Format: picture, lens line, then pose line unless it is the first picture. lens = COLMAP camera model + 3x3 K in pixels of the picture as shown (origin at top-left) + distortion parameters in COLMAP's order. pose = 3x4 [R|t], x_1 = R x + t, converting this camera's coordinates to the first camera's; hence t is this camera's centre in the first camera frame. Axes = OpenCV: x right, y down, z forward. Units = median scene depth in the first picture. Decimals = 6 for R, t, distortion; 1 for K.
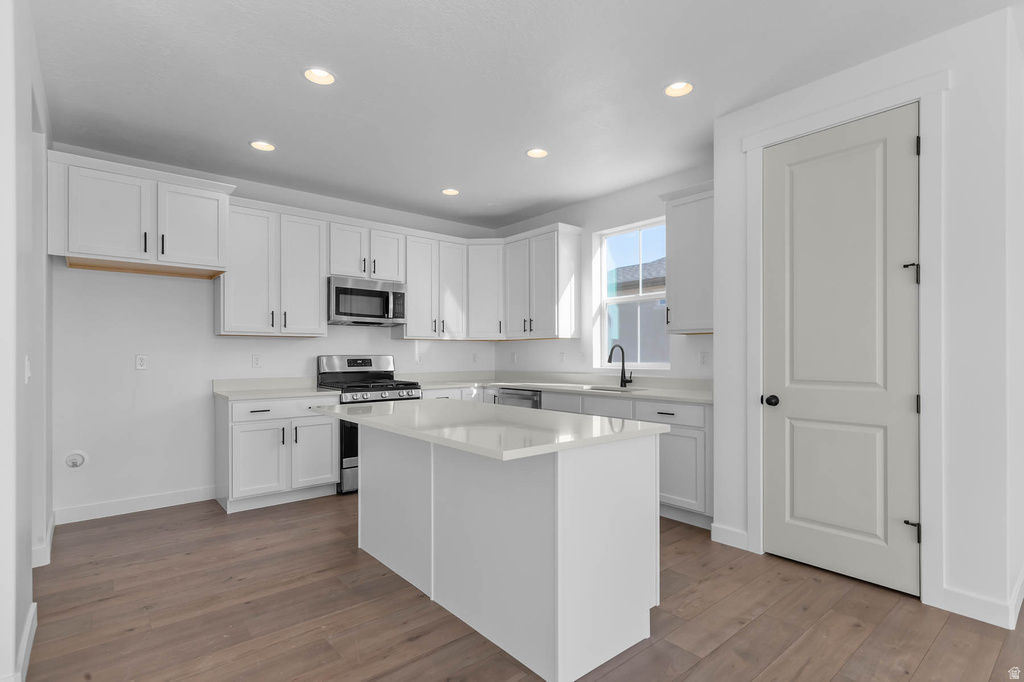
lens RADIAL K [[501.5, 0, 512.2], [0, 501.5, 353.4], [0, 0, 1]] dist [-0.000300, -0.000028]
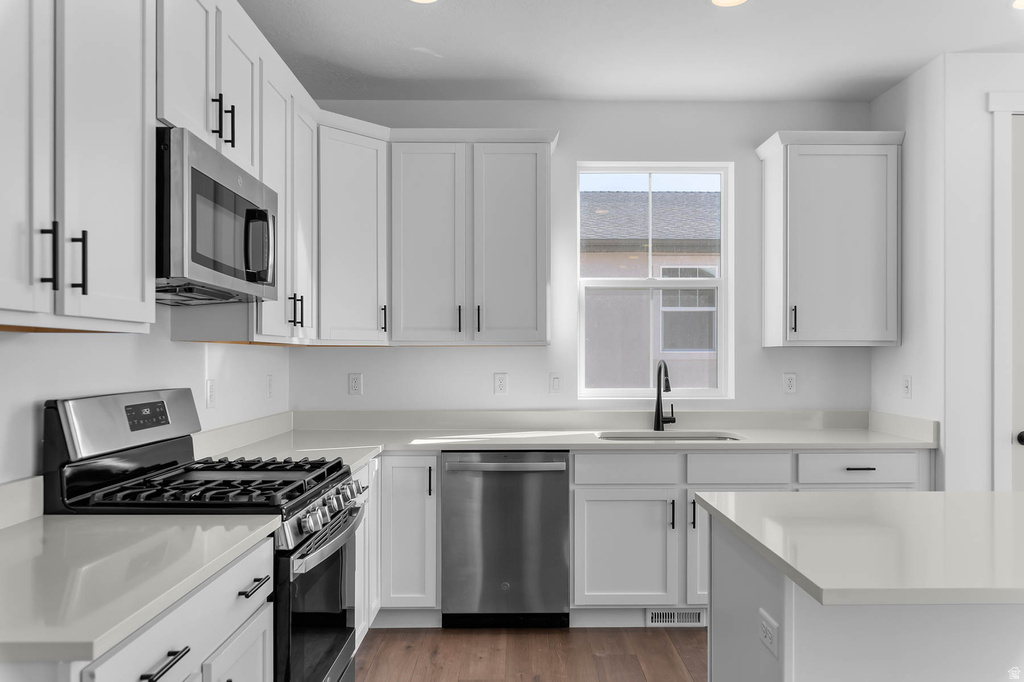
lens RADIAL K [[722.3, 0, 512.0], [0, 722.3, 341.0], [0, 0, 1]] dist [-0.045375, 0.000096]
pose [[0.646430, 0.015929, 0.762807, -0.536703], [-0.001276, 0.999803, -0.019796, -0.021477], [-0.762972, 0.011823, 0.646324, 0.572281]]
